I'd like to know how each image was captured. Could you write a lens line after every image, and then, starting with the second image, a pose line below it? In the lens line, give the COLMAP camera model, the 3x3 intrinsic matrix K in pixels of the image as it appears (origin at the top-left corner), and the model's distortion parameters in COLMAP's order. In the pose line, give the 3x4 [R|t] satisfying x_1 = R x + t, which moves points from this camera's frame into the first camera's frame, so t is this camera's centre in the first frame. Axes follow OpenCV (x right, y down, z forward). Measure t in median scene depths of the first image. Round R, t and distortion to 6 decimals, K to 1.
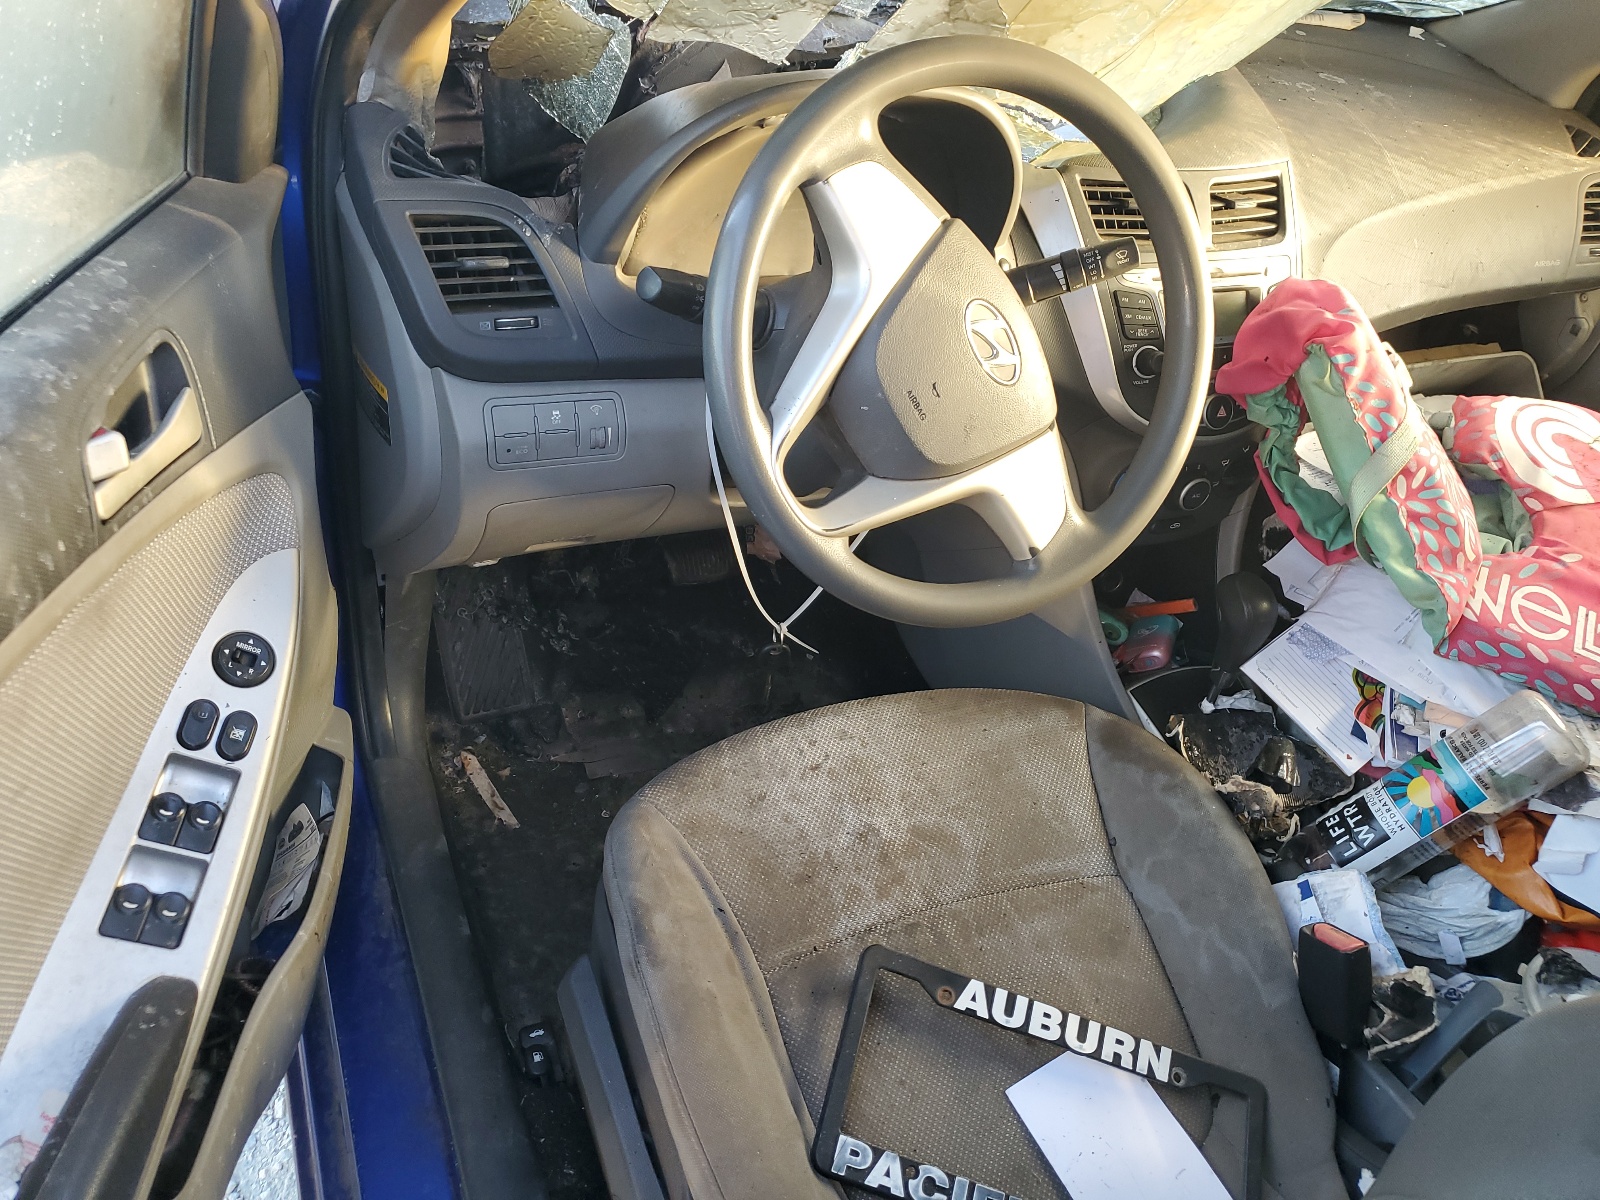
lens RADIAL K [[1219.1, 0, 800.0], [0, 1219.1, 600.0], [0, 0, 1]] dist [0.006571, -0.070679]
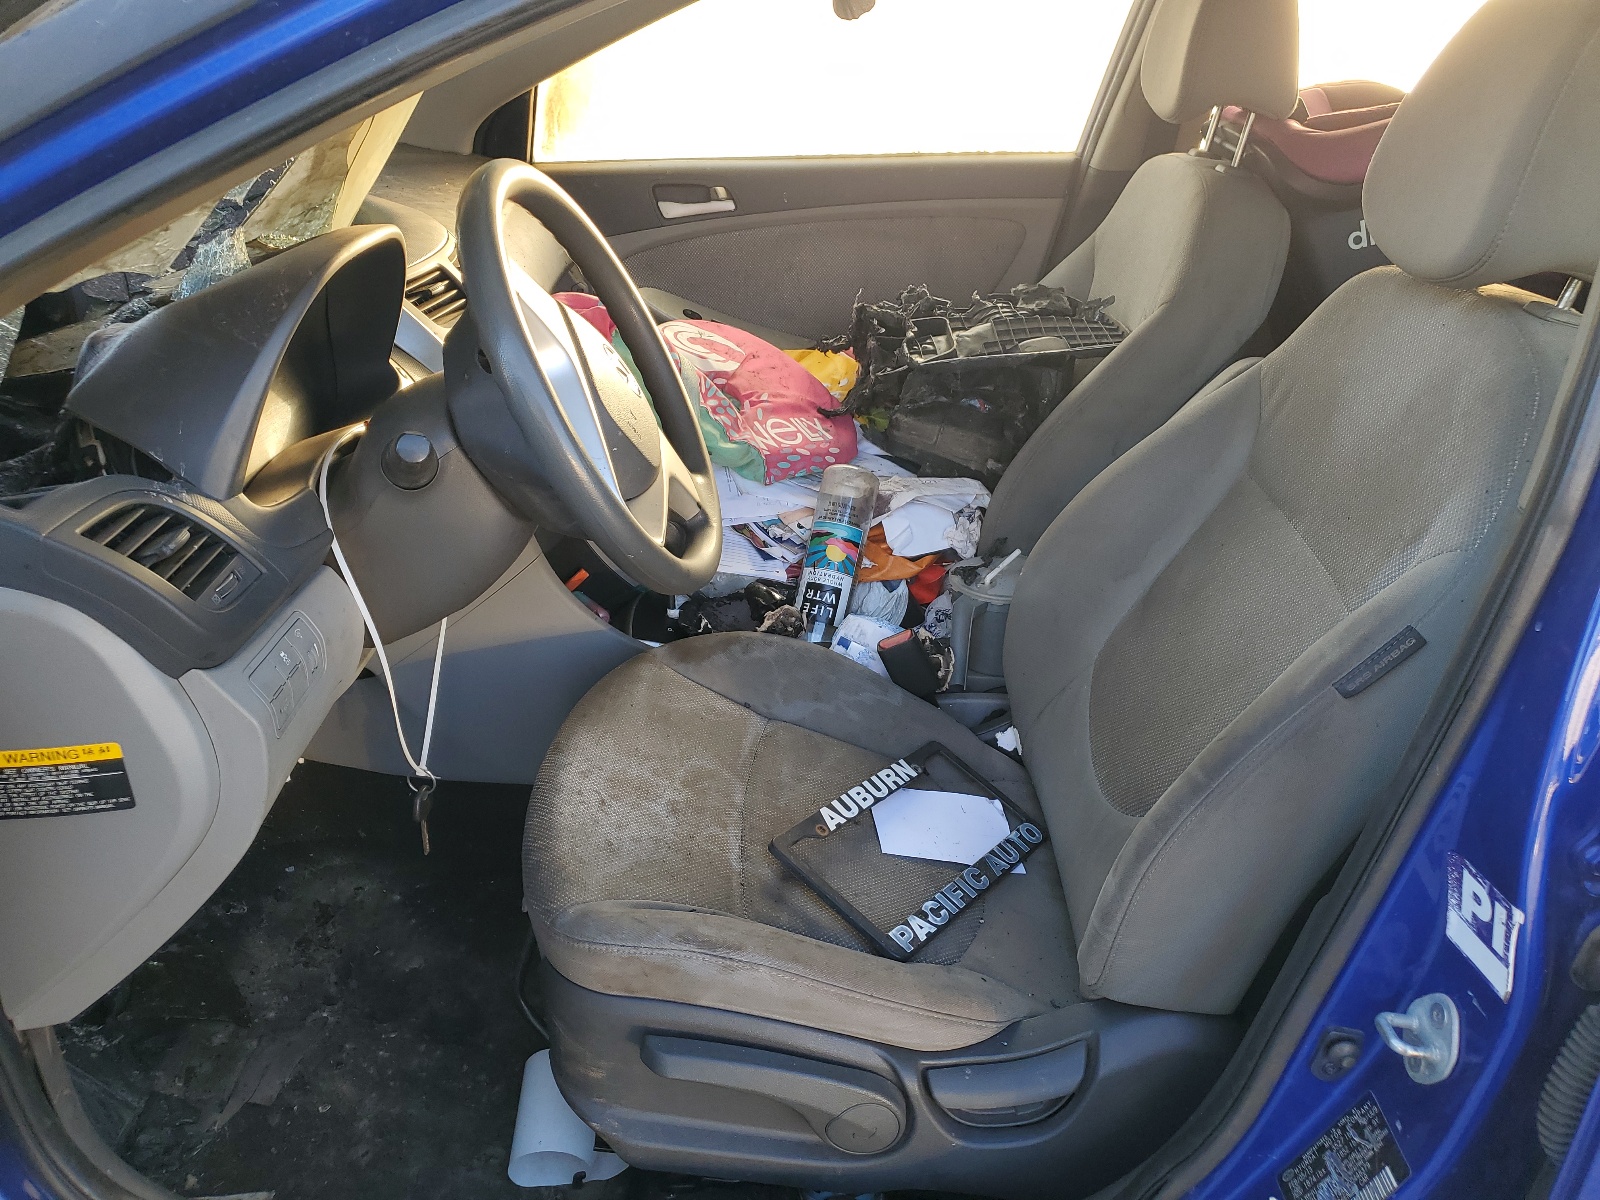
lens RADIAL K [[1219.1, 0, 800.0], [0, 1219.1, 600.0], [0, 0, 1]] dist [0.006571, -0.070679]
pose [[0.394165, -0.502809, 0.769297, -0.671501], [0.566127, 0.792235, 0.227735, -0.159060], [-0.723971, 0.345754, 0.596925, 0.132461]]
